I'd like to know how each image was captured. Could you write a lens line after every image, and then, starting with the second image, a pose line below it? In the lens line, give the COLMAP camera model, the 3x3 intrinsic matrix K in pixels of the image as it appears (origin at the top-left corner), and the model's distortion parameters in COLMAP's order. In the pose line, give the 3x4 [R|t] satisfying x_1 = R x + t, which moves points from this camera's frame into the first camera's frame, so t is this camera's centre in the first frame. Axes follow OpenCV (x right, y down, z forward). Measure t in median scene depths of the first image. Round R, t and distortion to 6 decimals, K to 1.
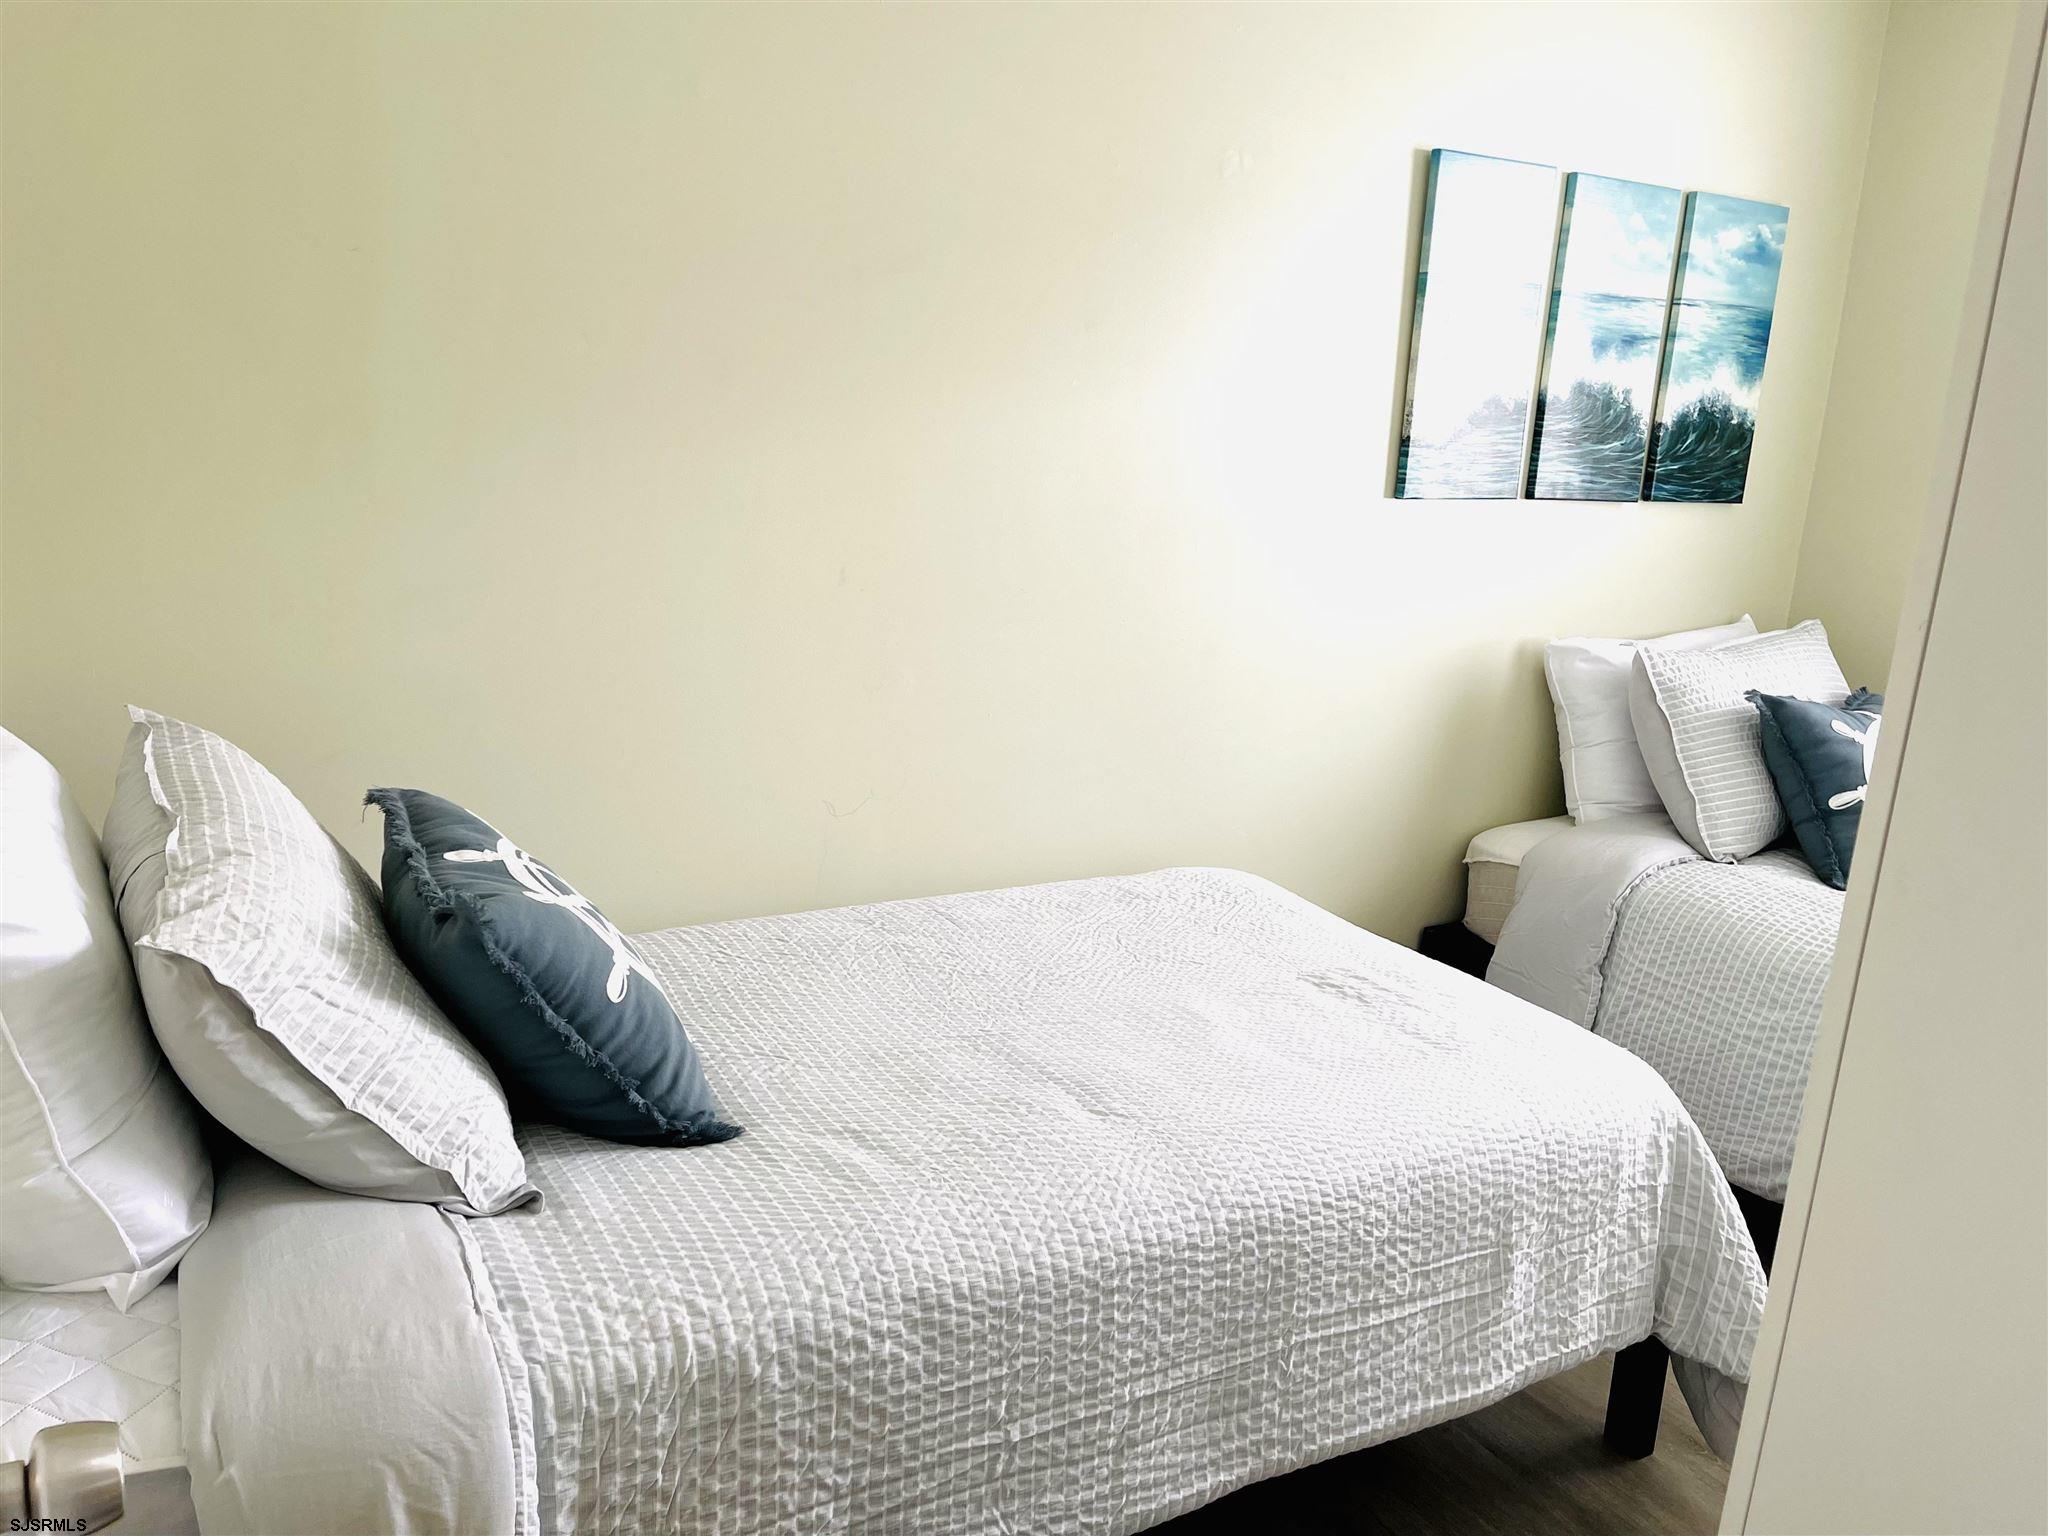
lens RADIAL K [[1549.1, 0, 1026.8], [0, 1549.1, 778.4], [0, 0, 1]] dist [0.061680, -0.073089]
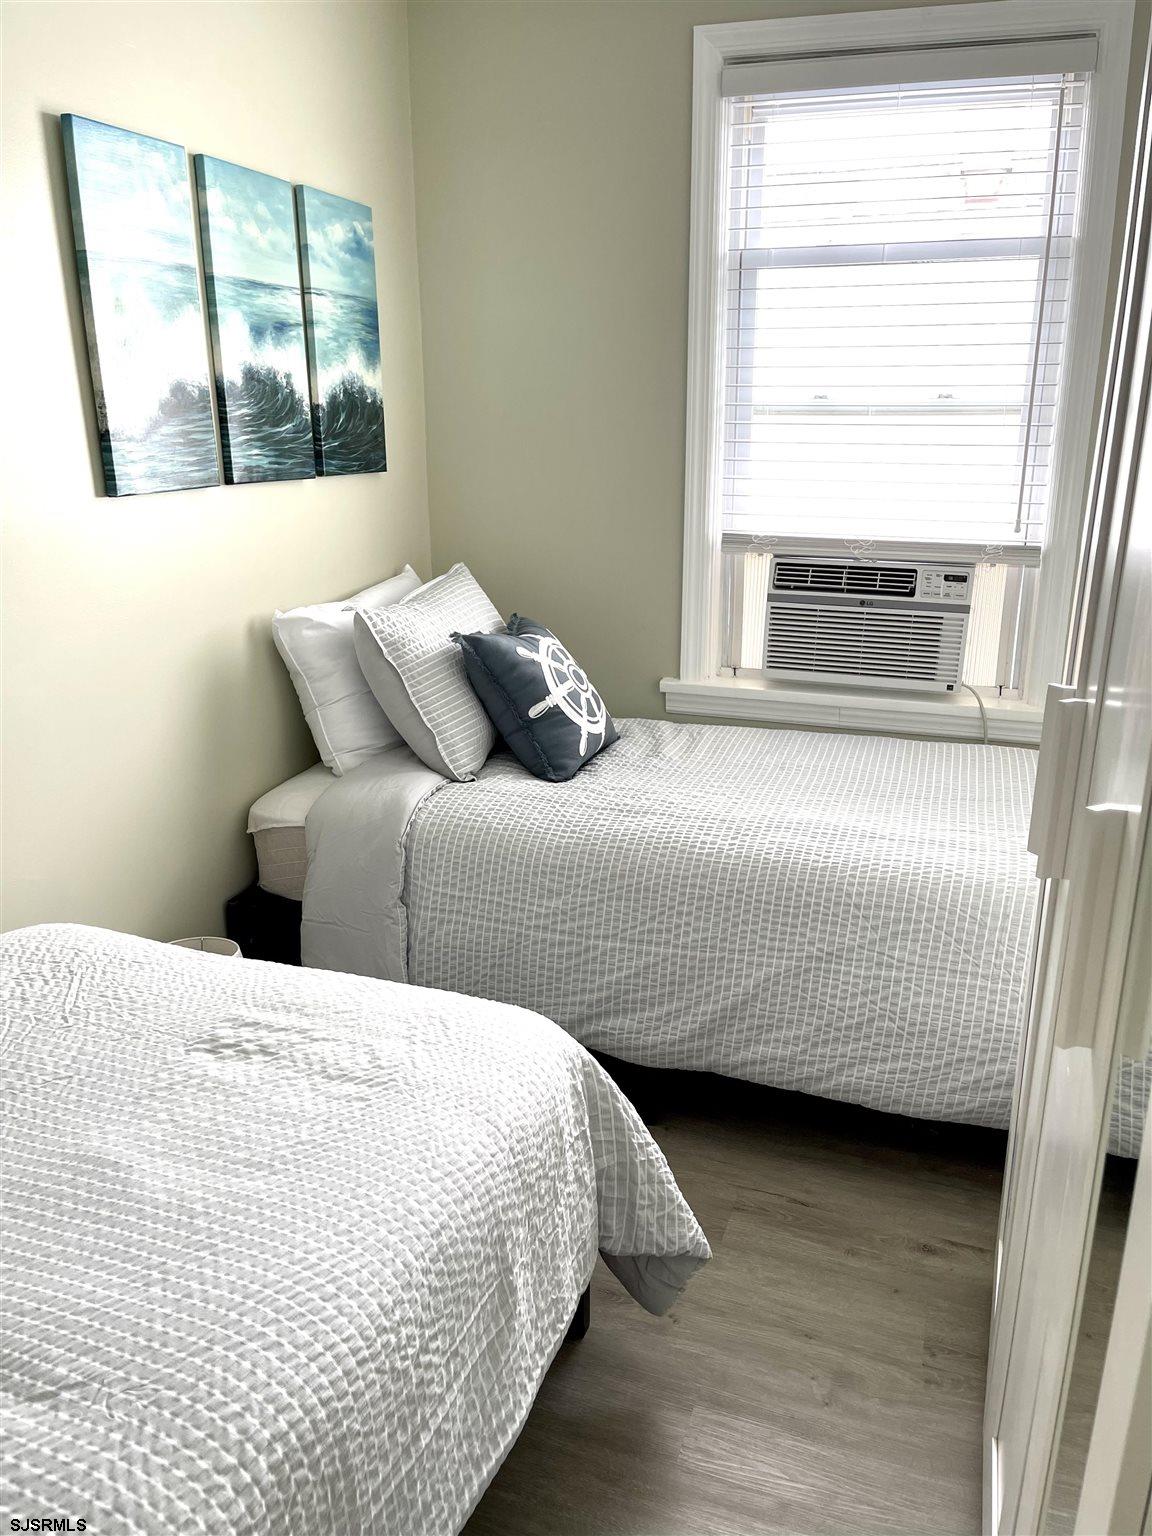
lens RADIAL K [[1161.8, 0, 580.6], [0, 1161.8, 788.4], [0, 0, 1]] dist [0.061680, -0.073089]
pose [[0.771482, -0.247826, 0.586001, -0.006529], [0.195210, 0.968798, 0.152718, -0.055766], [-0.605565, -0.003426, 0.795789, 0.232763]]
